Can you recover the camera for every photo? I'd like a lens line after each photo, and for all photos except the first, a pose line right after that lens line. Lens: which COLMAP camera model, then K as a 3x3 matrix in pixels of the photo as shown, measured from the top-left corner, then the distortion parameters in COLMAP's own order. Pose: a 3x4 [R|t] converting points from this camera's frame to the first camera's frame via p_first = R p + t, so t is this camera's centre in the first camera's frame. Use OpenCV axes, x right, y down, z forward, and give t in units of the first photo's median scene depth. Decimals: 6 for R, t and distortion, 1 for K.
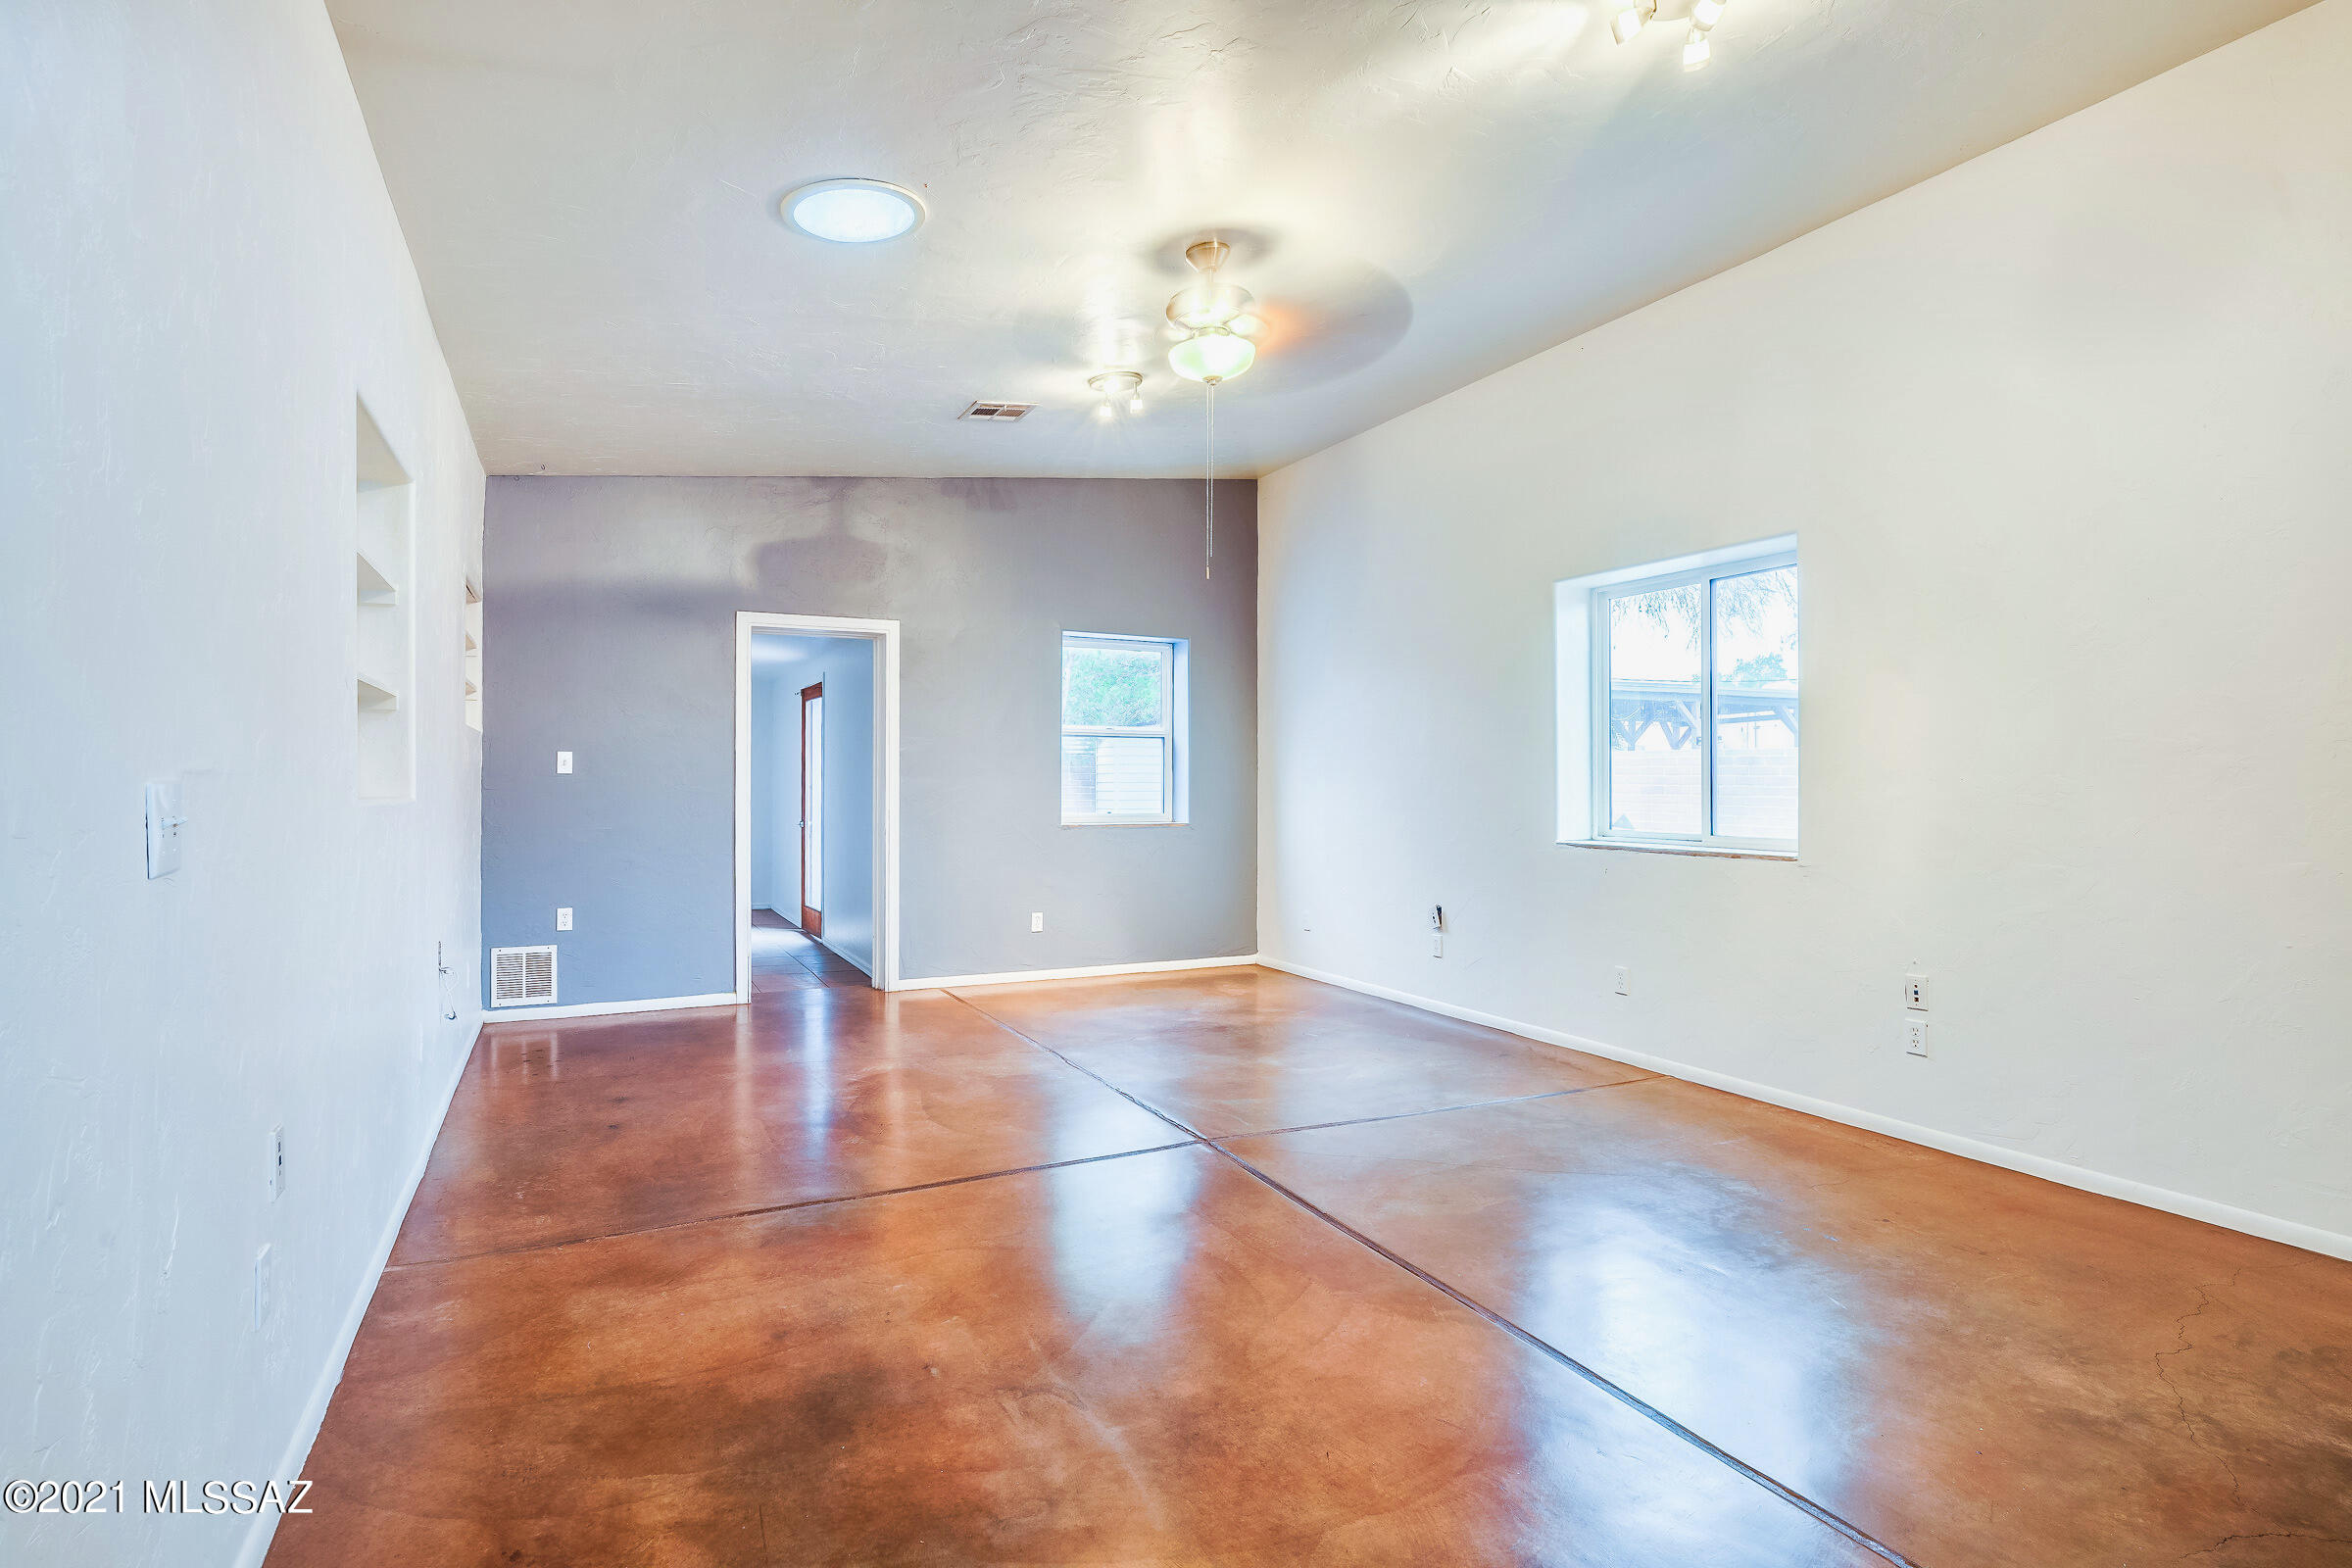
lens RADIAL K [[1140.3, 0, 1174.1], [0, 1140.3, 796.0], [0, 0, 1]] dist [-0.004802, 0.001036]
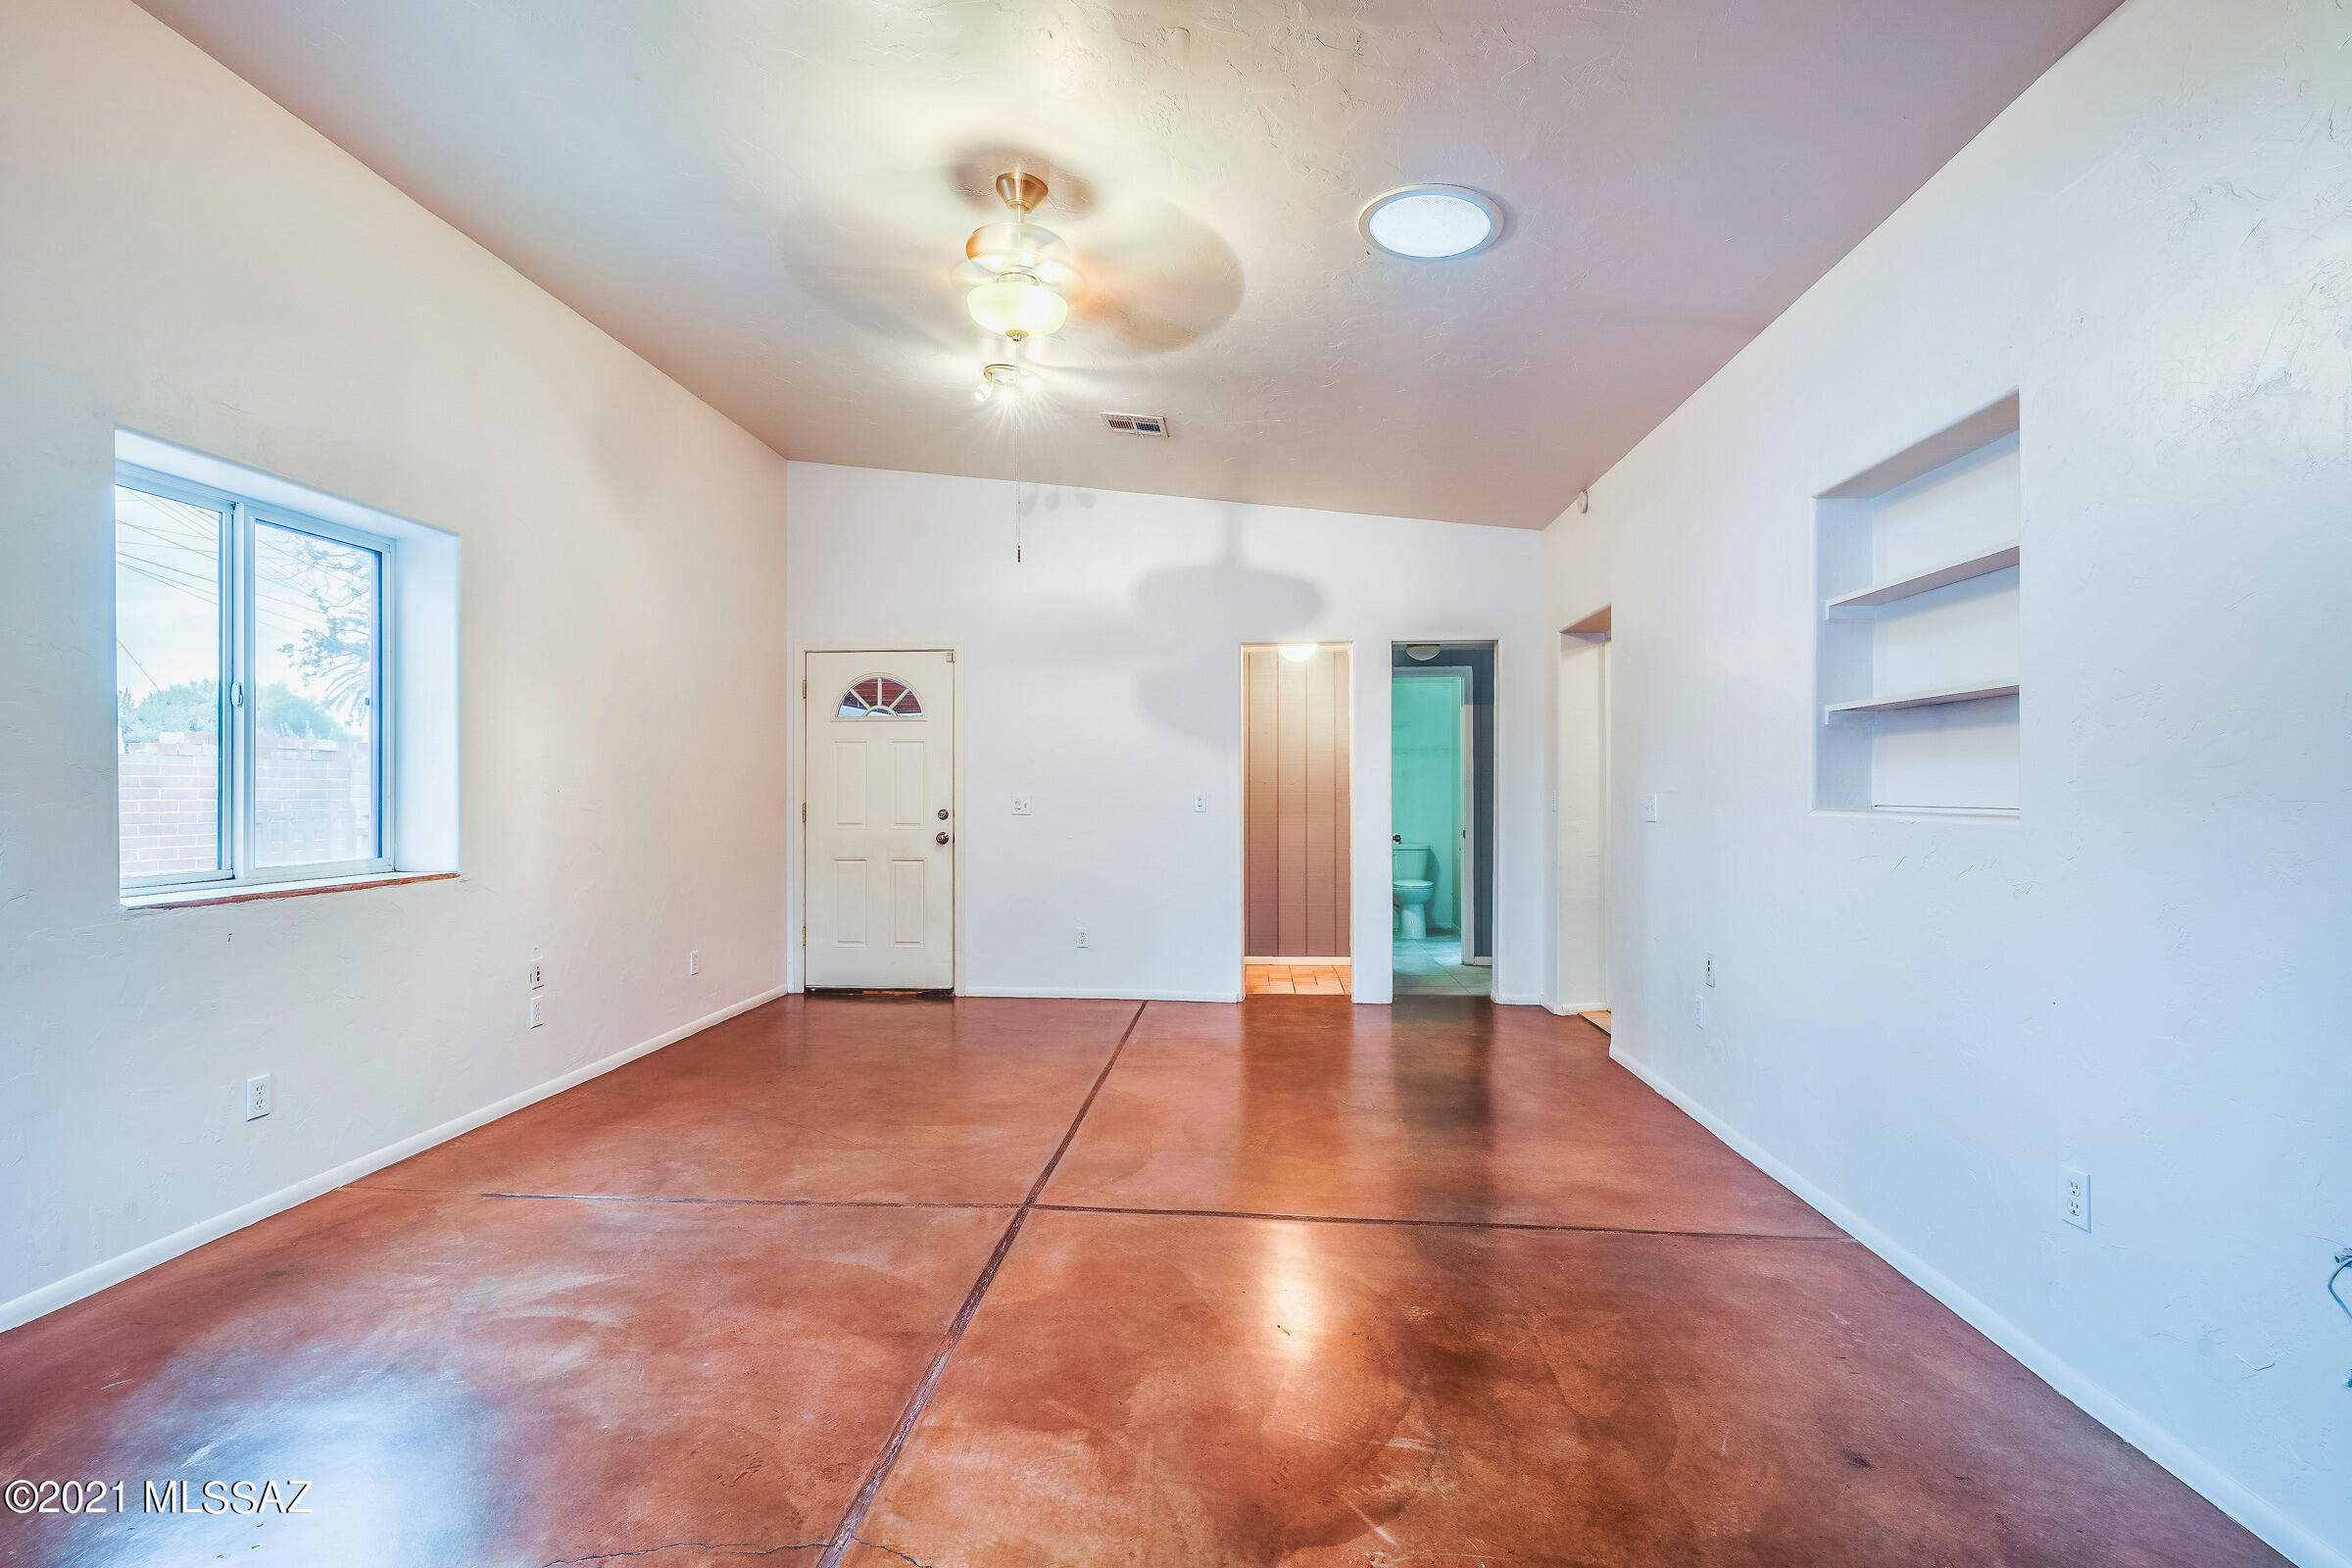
lens RADIAL K [[1140.3, 0, 1138.8], [0, 1140.3, 787.5], [0, 0, 1]] dist [-0.004802, 0.001036]
pose [[-0.838164, 0.001453, 0.545416, -0.350039], [0.006461, 0.999953, 0.007266, -0.016537], [-0.545380, 0.009614, -0.838134, 1.127227]]
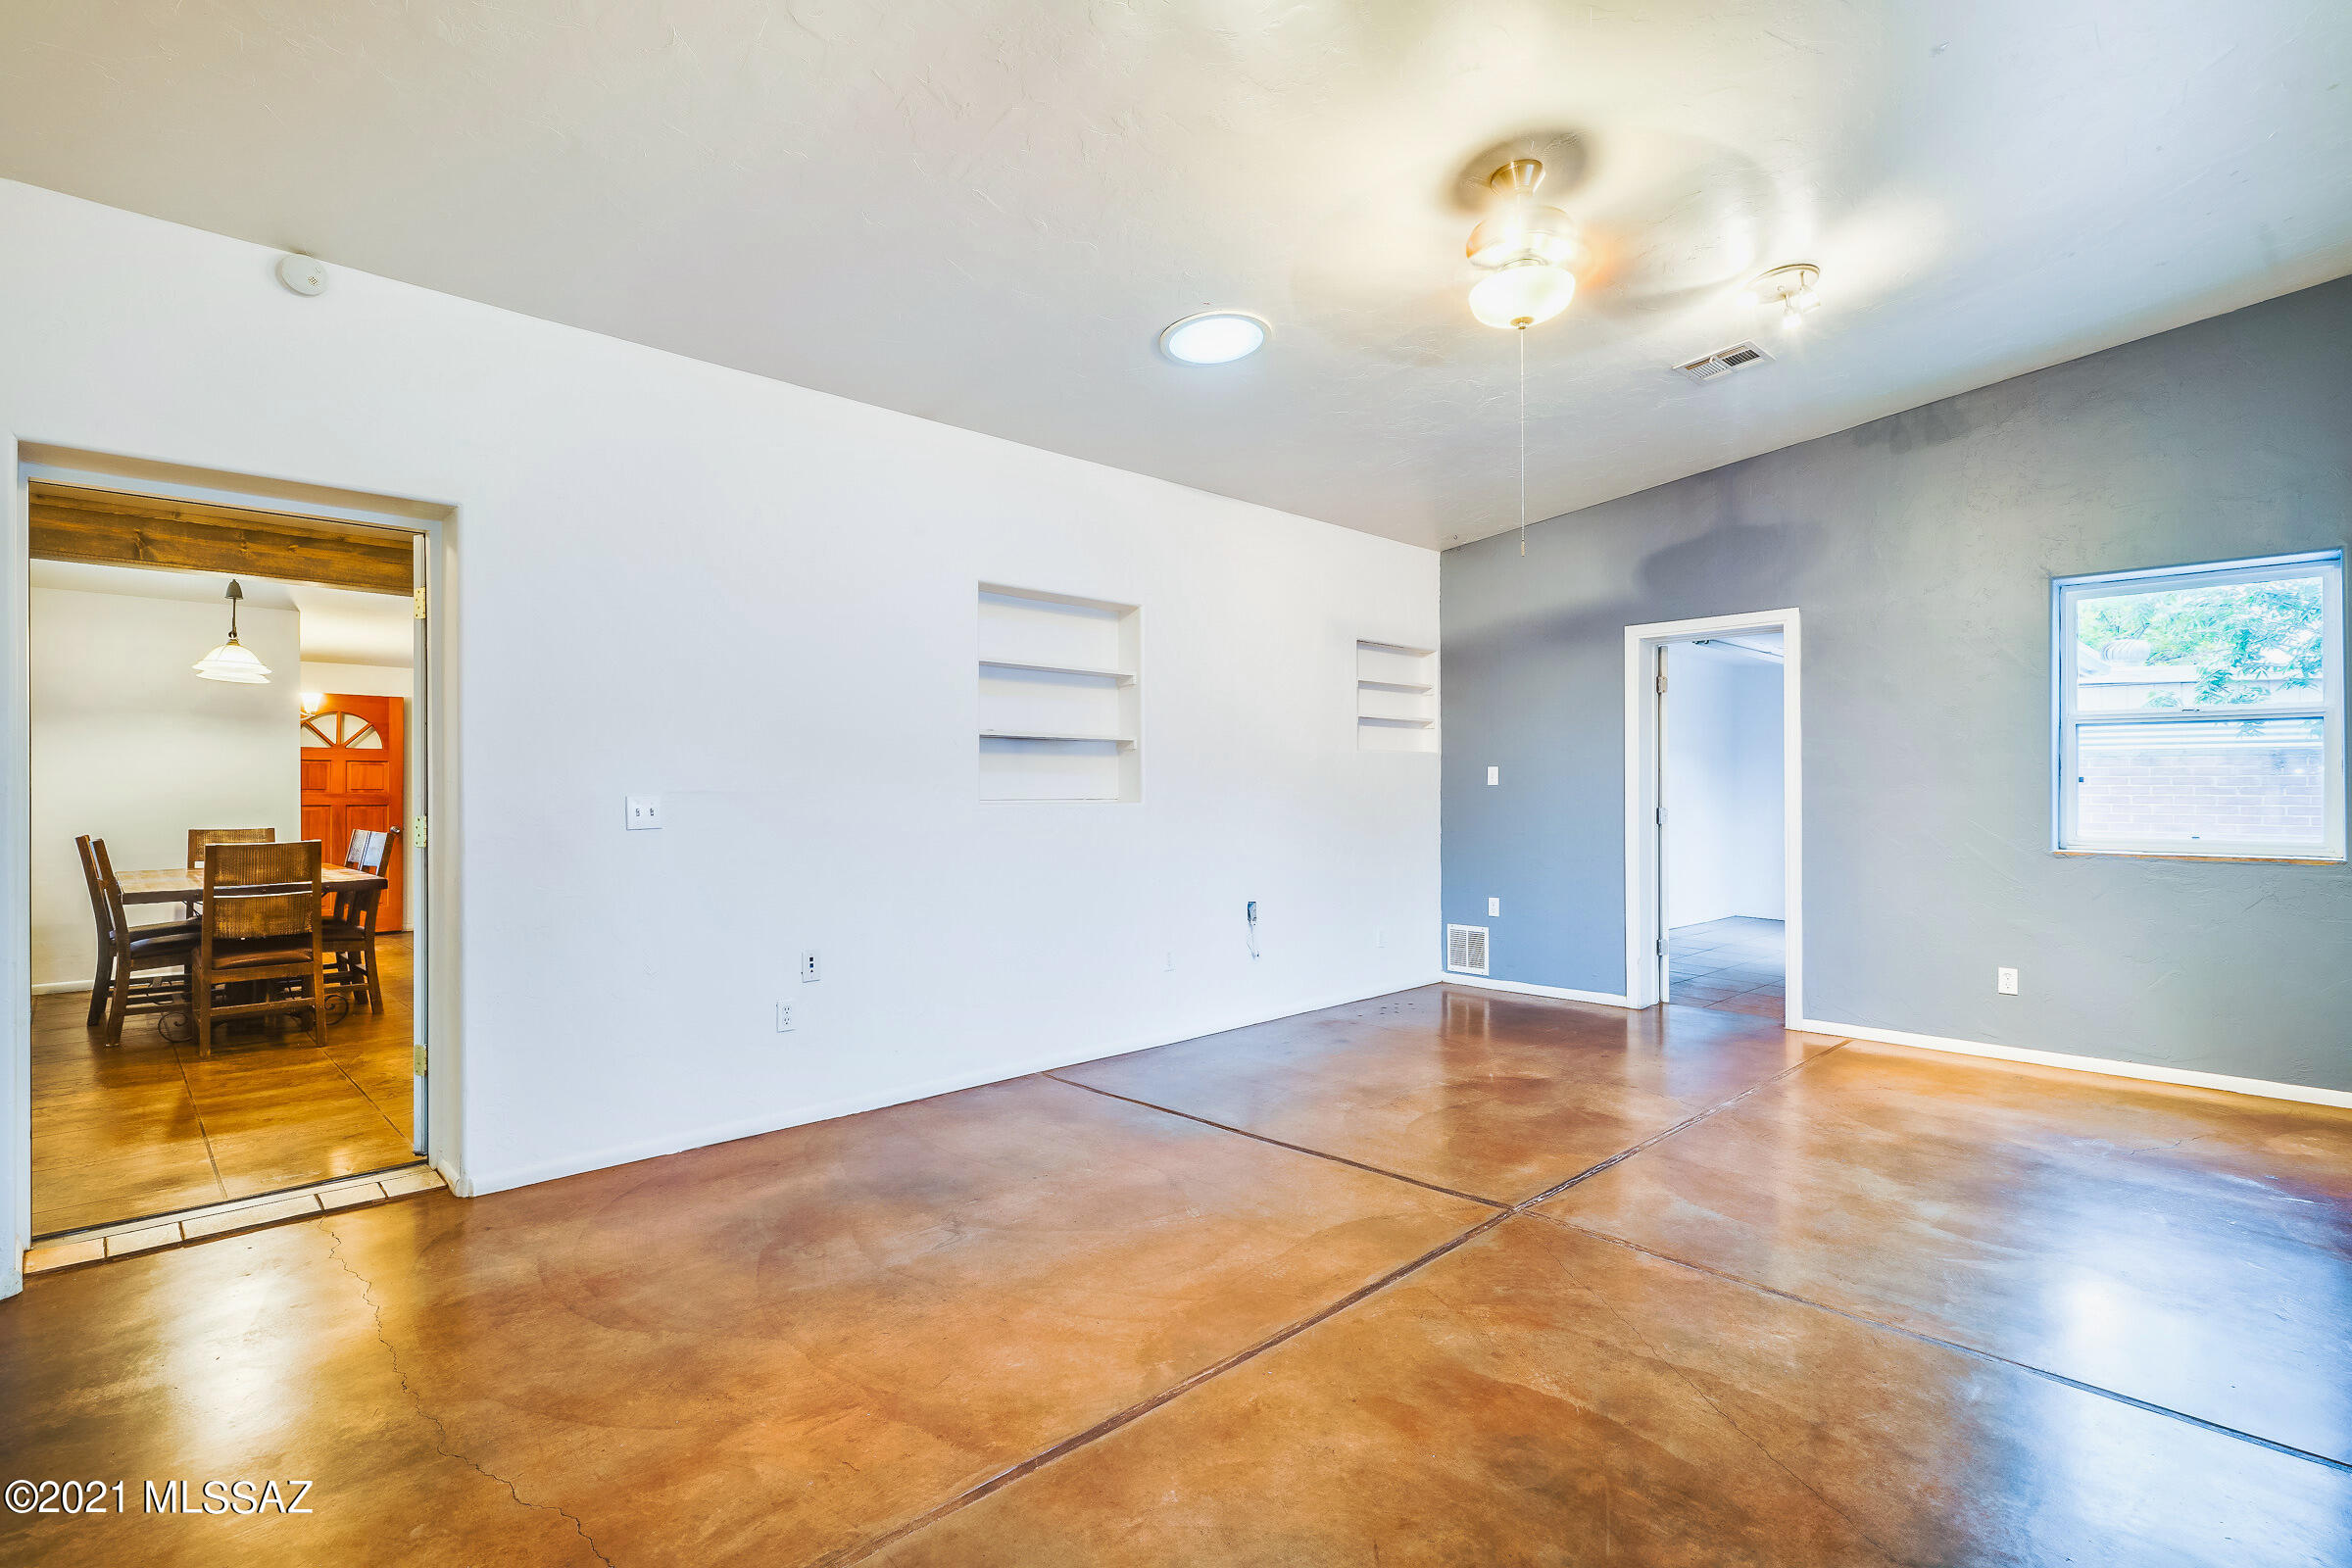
lens RADIAL K [[1140.3, 0, 1197.0], [0, 1140.3, 785.1], [0, 0, 1]] dist [-0.004802, 0.001036]
pose [[0.314053, -0.006883, -0.949381, 0.514838], [-0.009636, 0.999899, -0.010437, -0.004055], [0.949357, 0.012426, 0.313955, 0.333593]]
